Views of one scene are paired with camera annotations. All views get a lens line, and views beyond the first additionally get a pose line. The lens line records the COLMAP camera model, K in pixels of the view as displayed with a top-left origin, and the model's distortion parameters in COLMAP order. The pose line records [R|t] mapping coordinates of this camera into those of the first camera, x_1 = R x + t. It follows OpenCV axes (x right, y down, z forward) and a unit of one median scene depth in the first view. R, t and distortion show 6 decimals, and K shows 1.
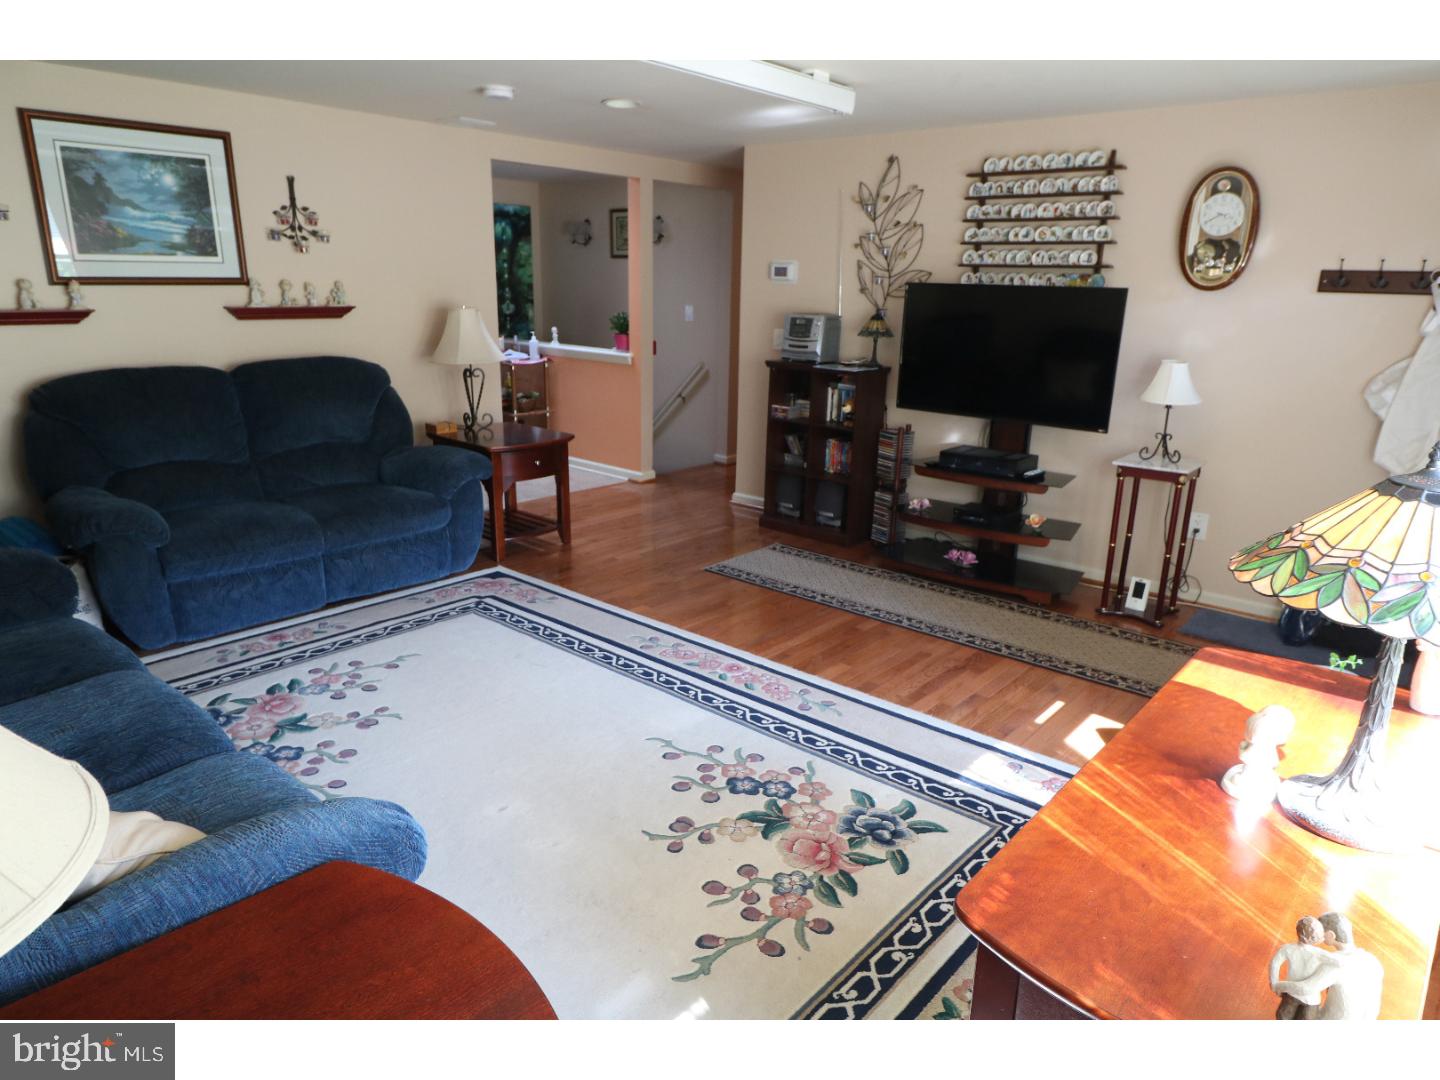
lens RADIAL K [[906.9, 0, 713.4], [0, 906.9, 545.6], [0, 0, 1]] dist [-0.001897, -0.003212]
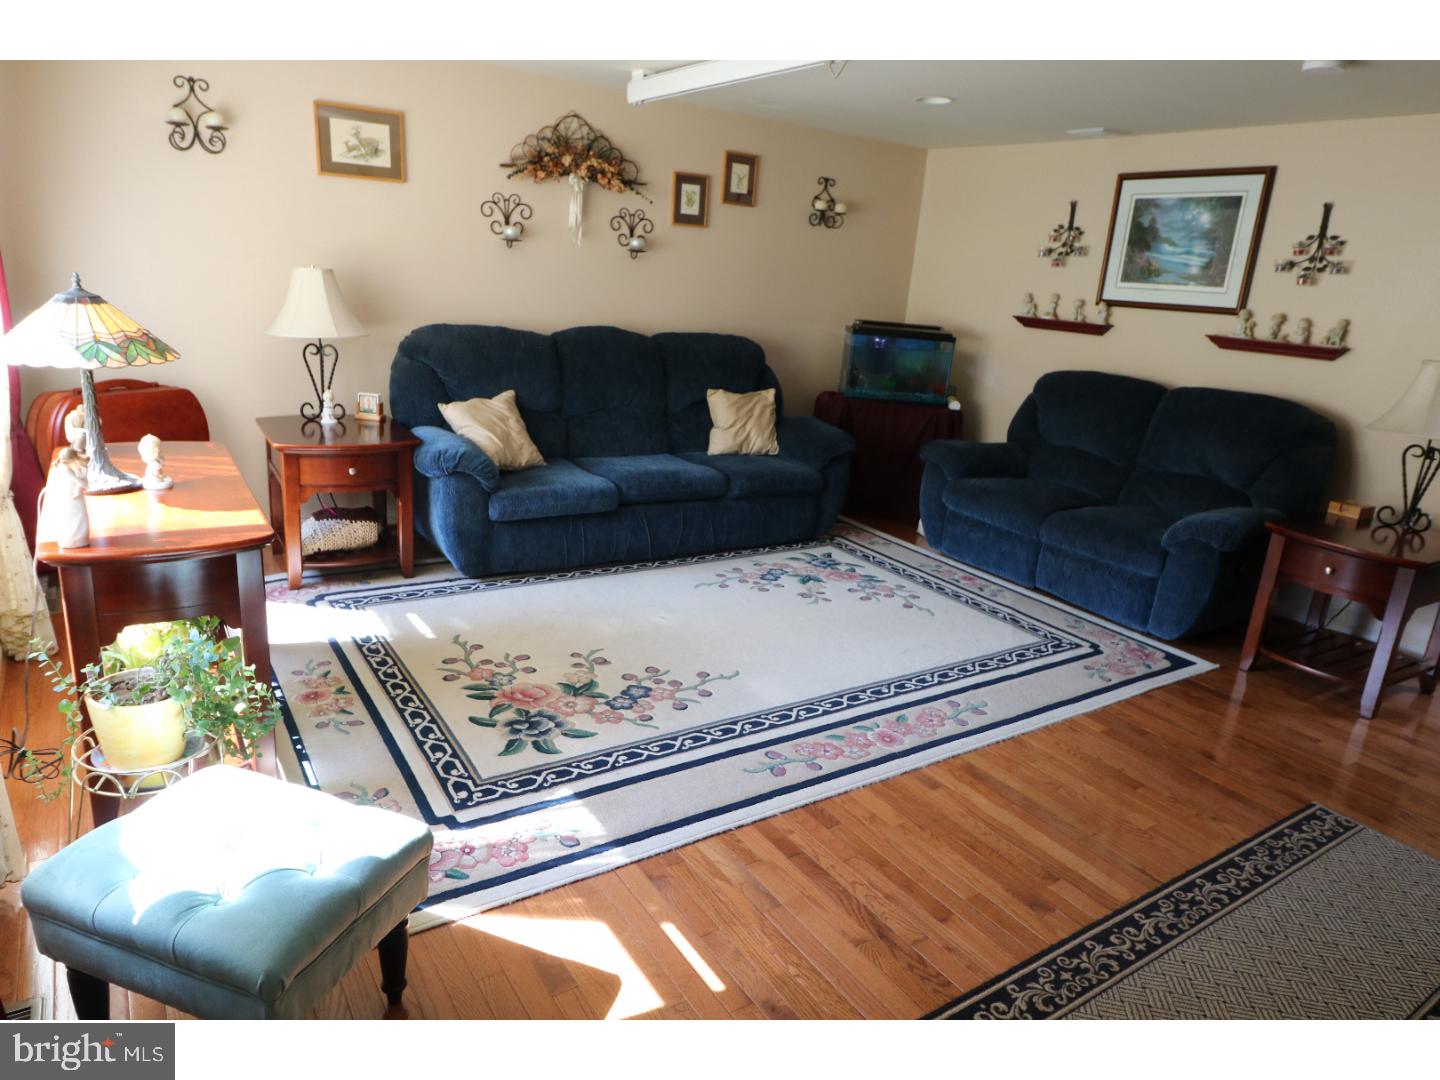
lens RADIAL K [[906.9, 0, 715.9], [0, 906.9, 533.5], [0, 0, 1]] dist [-0.001897, -0.003212]
pose [[-0.264569, 0.229496, -0.936662, 0.749627], [-0.349949, 0.882218, 0.315003, -0.221278], [0.898632, 0.411124, -0.153095, 0.862009]]
